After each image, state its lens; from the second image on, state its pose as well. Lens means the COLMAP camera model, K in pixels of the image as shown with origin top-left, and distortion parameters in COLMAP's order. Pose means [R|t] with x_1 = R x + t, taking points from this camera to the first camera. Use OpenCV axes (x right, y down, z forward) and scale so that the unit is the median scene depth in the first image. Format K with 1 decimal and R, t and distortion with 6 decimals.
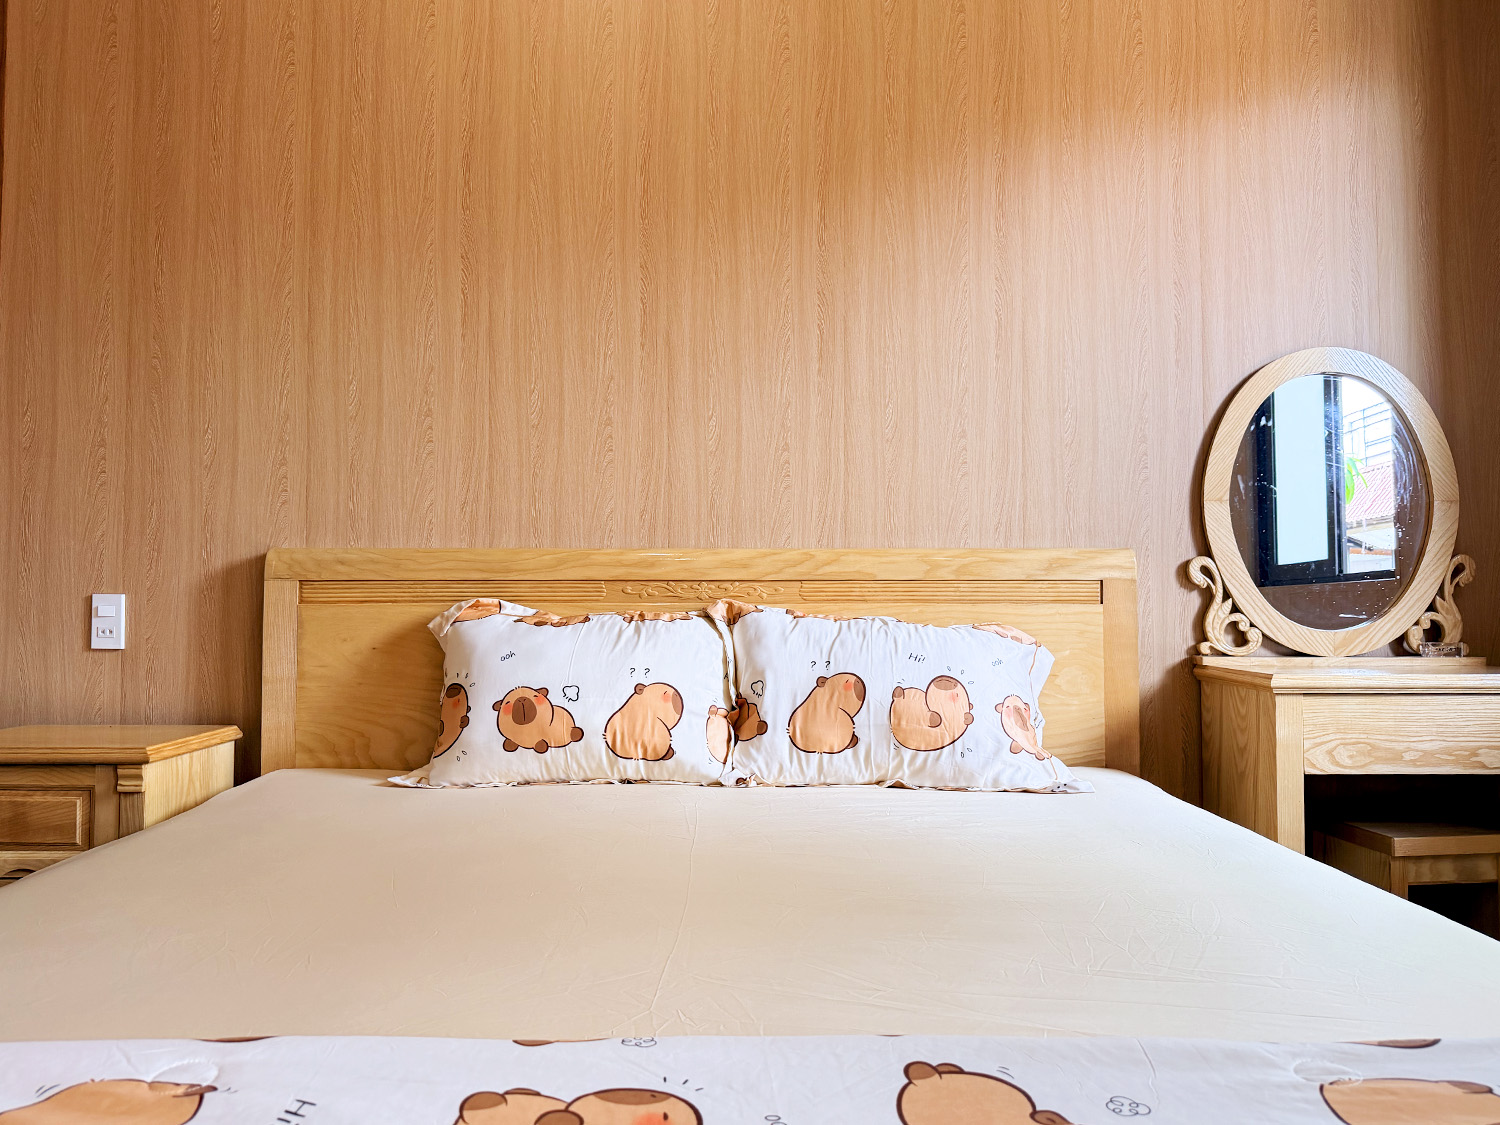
lens RADIAL K [[1083.8, 0, 745.9], [0, 1083.8, 568.6], [0, 0, 1]] dist [0.138581, -0.249529]
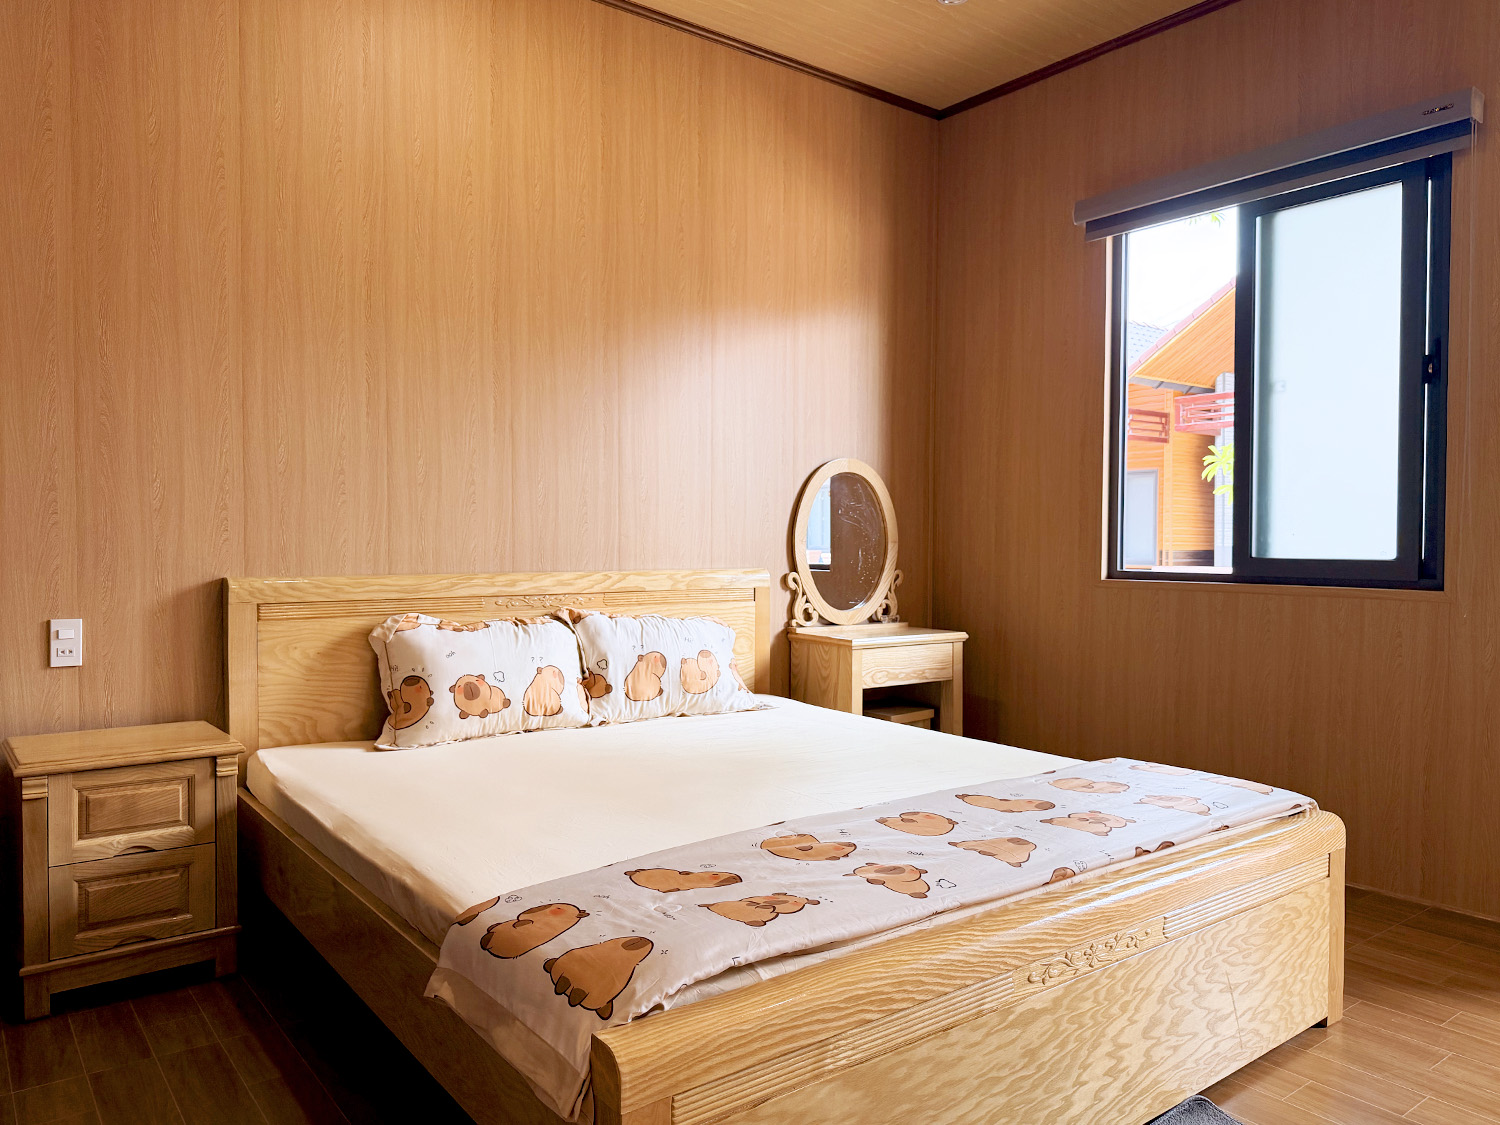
lens RADIAL K [[1052.5, 0, 746.0], [0, 1052.5, 571.3], [0, 0, 1]] dist [0.111316, -0.175186]
pose [[0.798829, -0.014314, 0.601388, -0.707000], [-0.025624, 0.998000, 0.057791, -0.114206], [-0.601012, -0.061575, 0.796865, -0.332861]]
